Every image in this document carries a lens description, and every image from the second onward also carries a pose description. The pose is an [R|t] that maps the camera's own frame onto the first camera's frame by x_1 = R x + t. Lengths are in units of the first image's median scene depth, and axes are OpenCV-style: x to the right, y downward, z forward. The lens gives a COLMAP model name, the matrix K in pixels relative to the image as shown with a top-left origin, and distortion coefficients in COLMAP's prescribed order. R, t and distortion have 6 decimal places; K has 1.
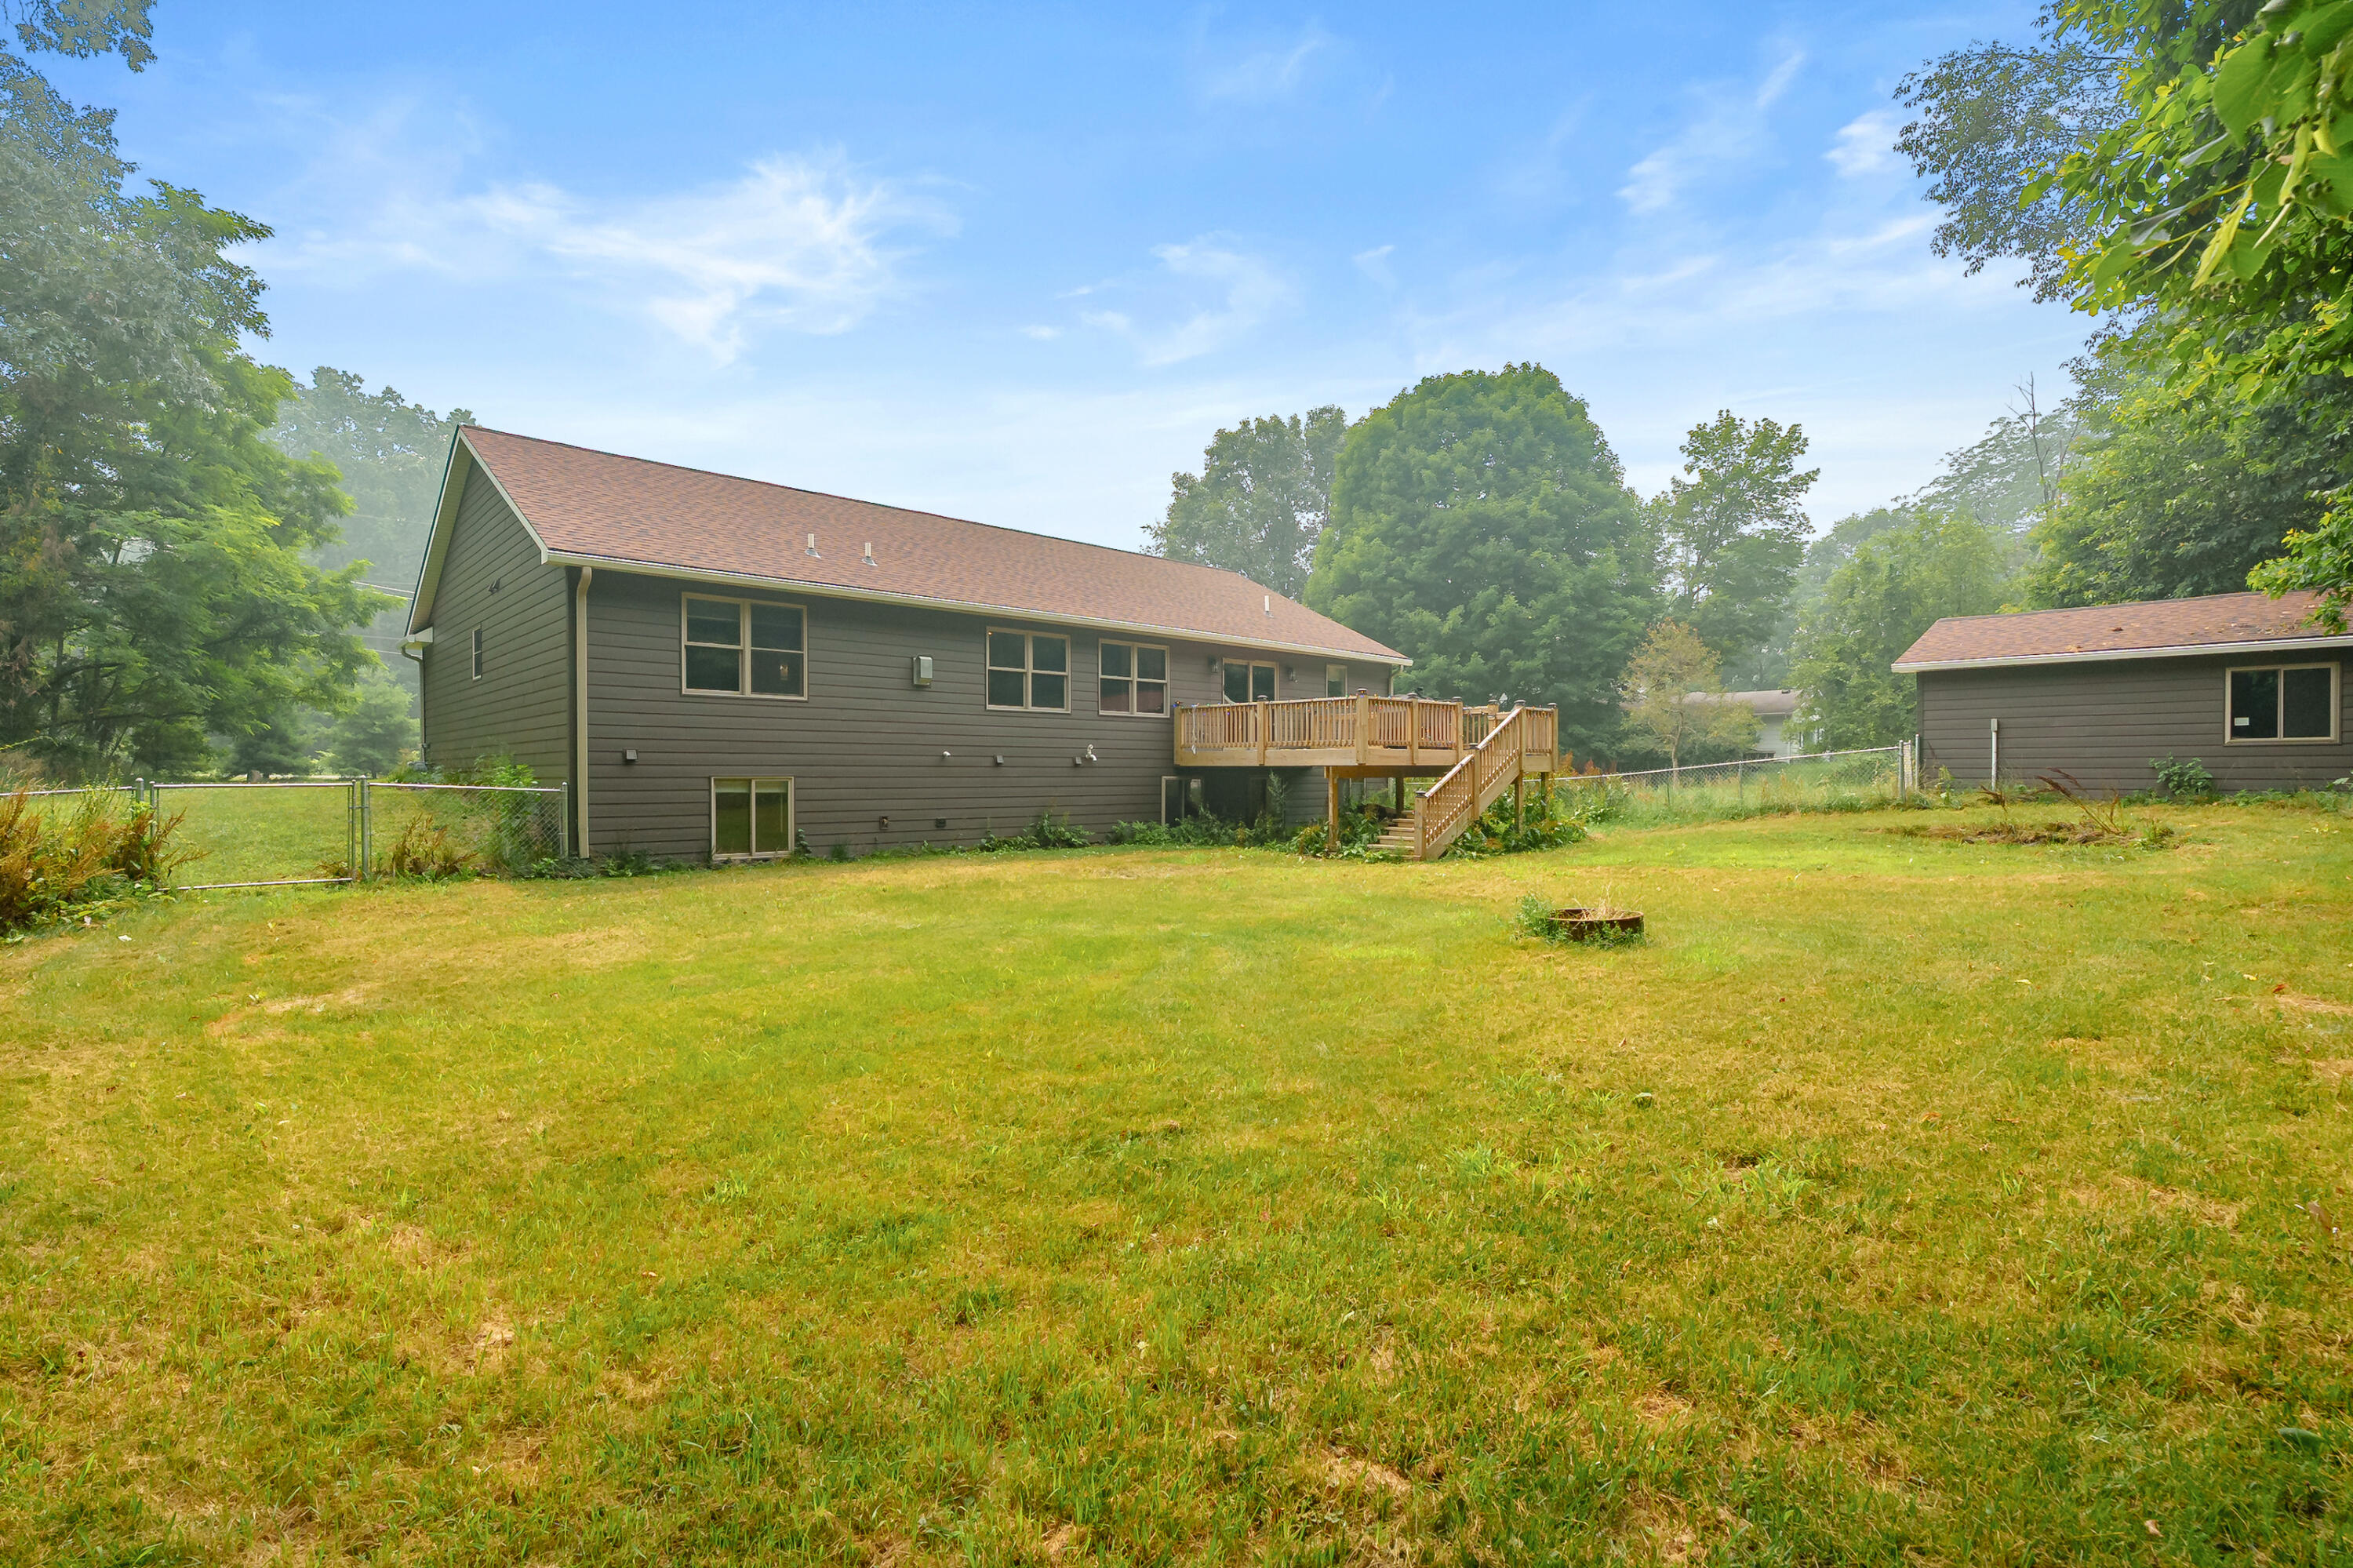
lens RADIAL K [[1069.2, 0, 1177.2], [0, 1069.2, 758.0], [0, 0, 1]] dist [-0.008384, 0.000680]
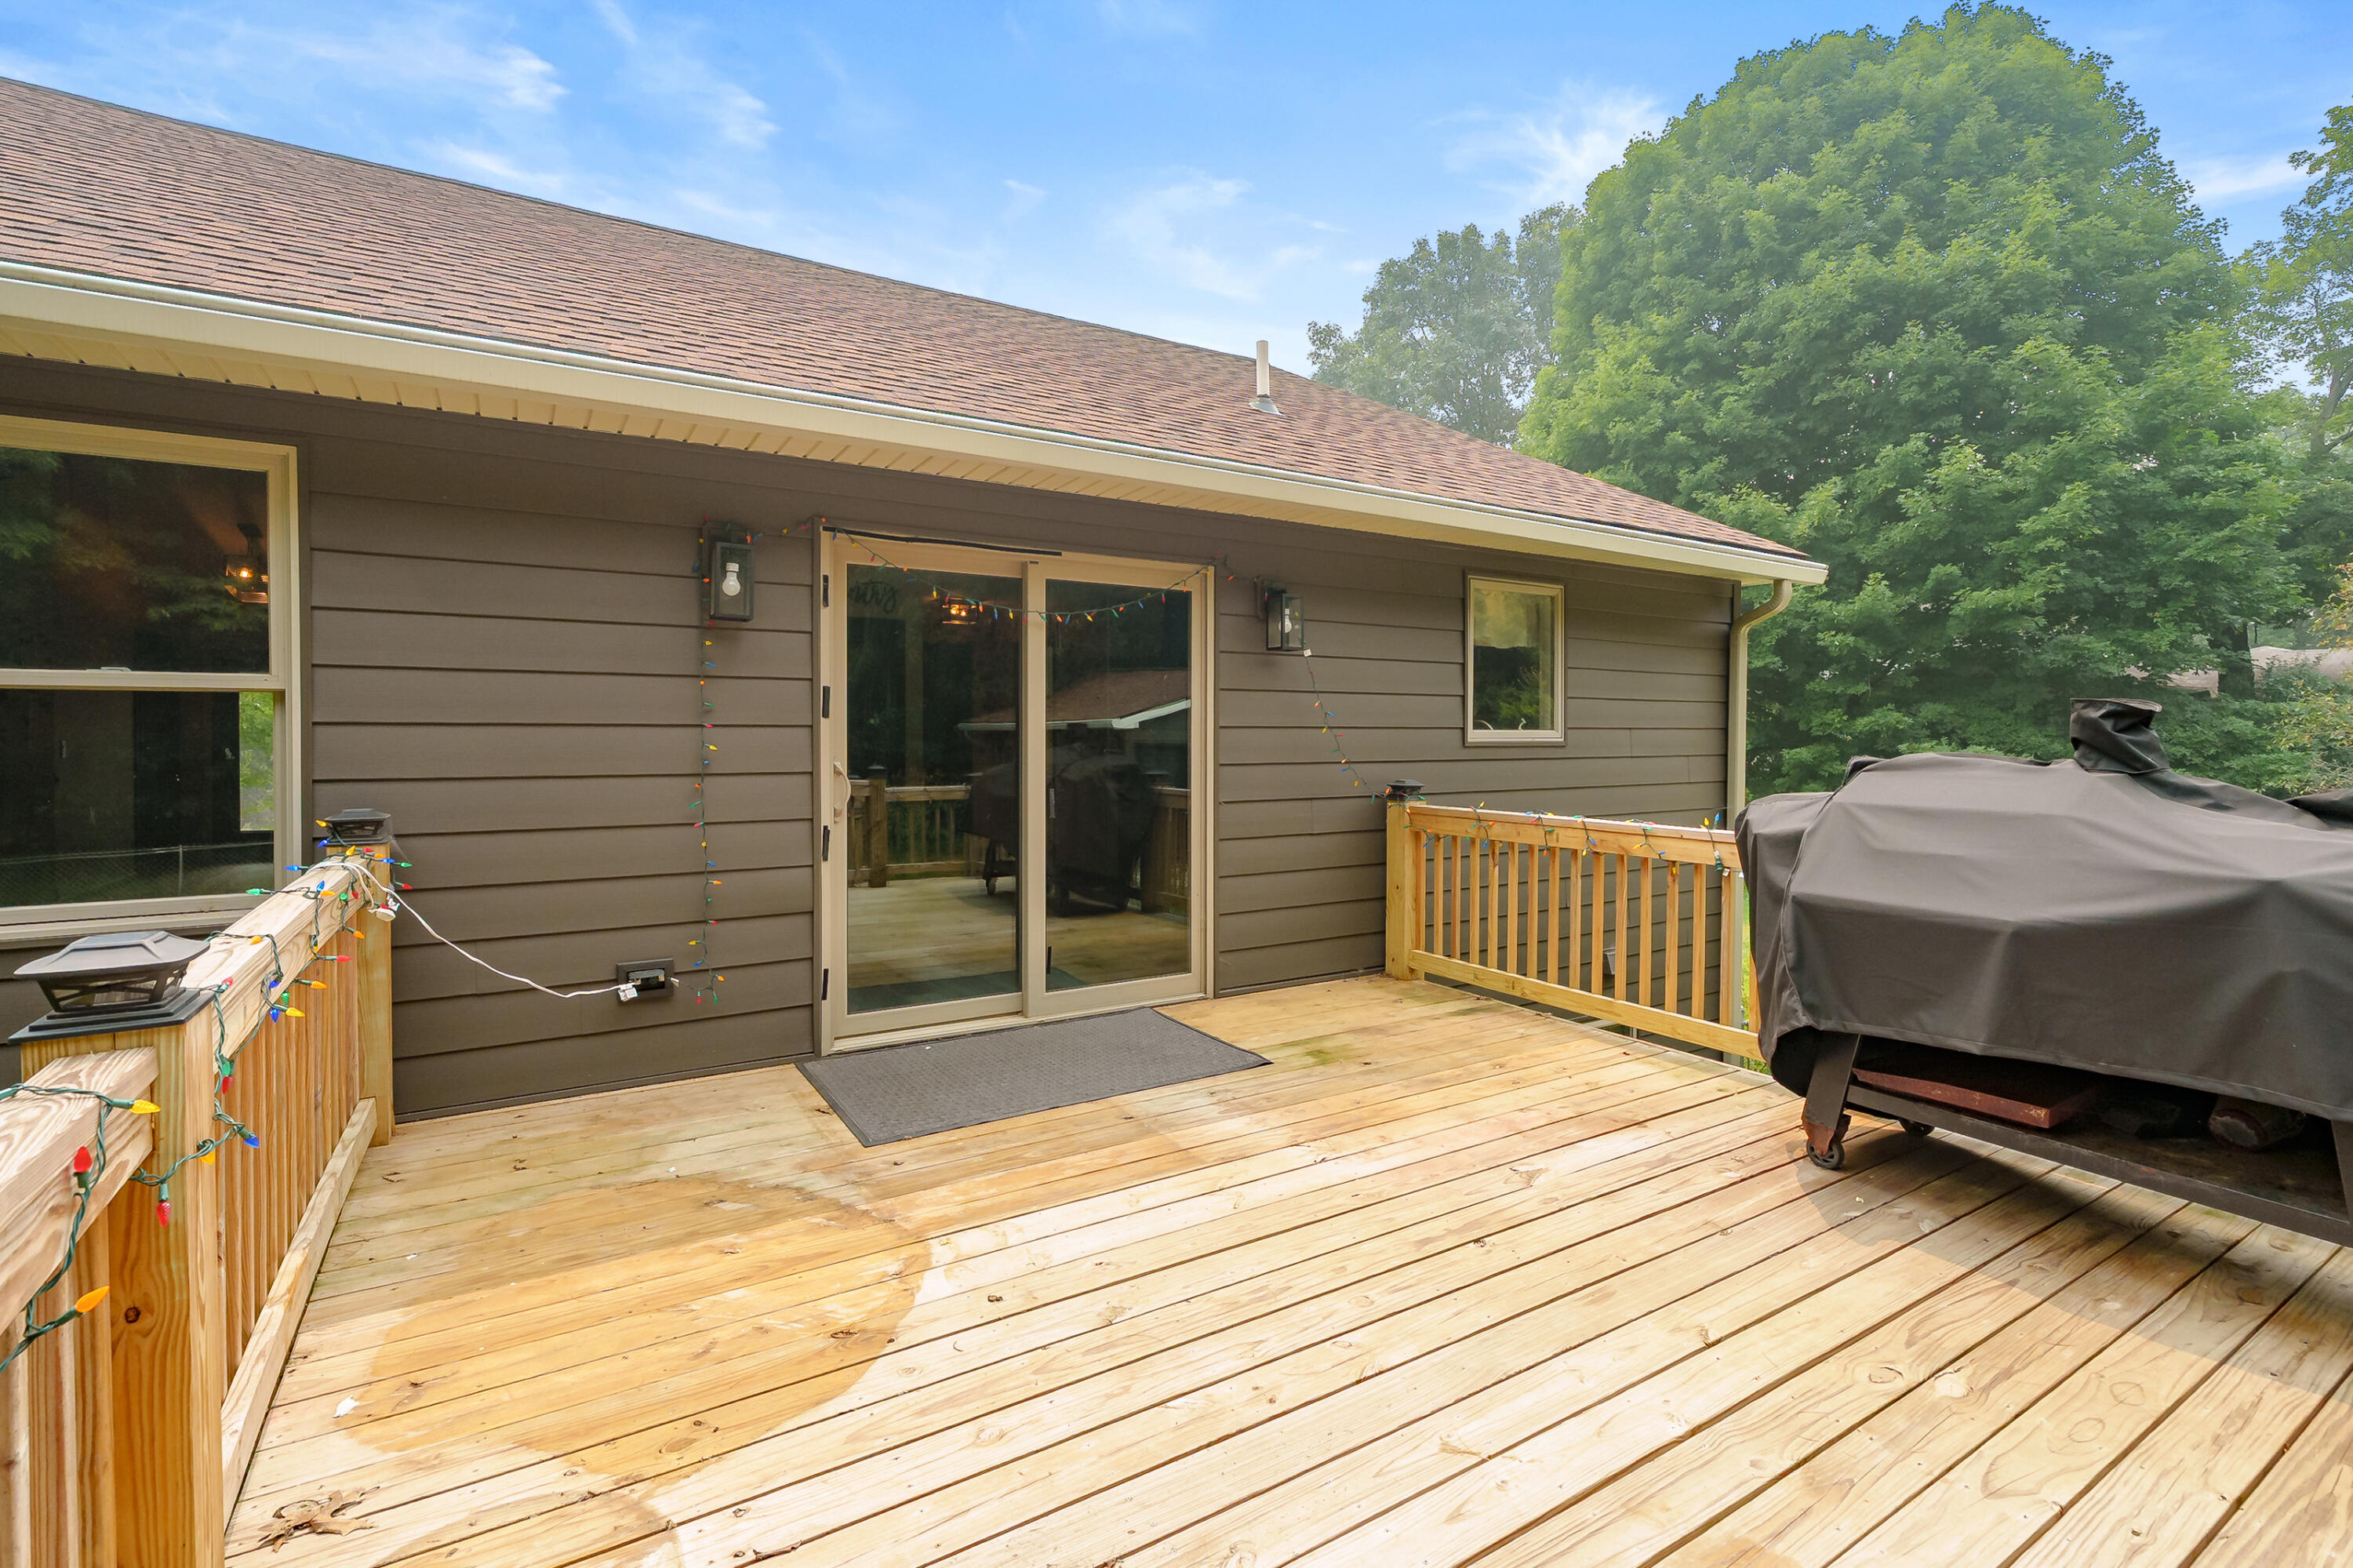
lens RADIAL K [[1070.0, 0, 1183.4], [0, 1070.0, 713.8], [0, 0, 1]] dist [0.014499, 0.000292]
pose [[0.979795, 0.003083, -0.199982, 0.078279], [-0.002988, 0.999995, 0.000776, -0.036642], [0.199983, -0.000163, 0.979799, 0.477859]]
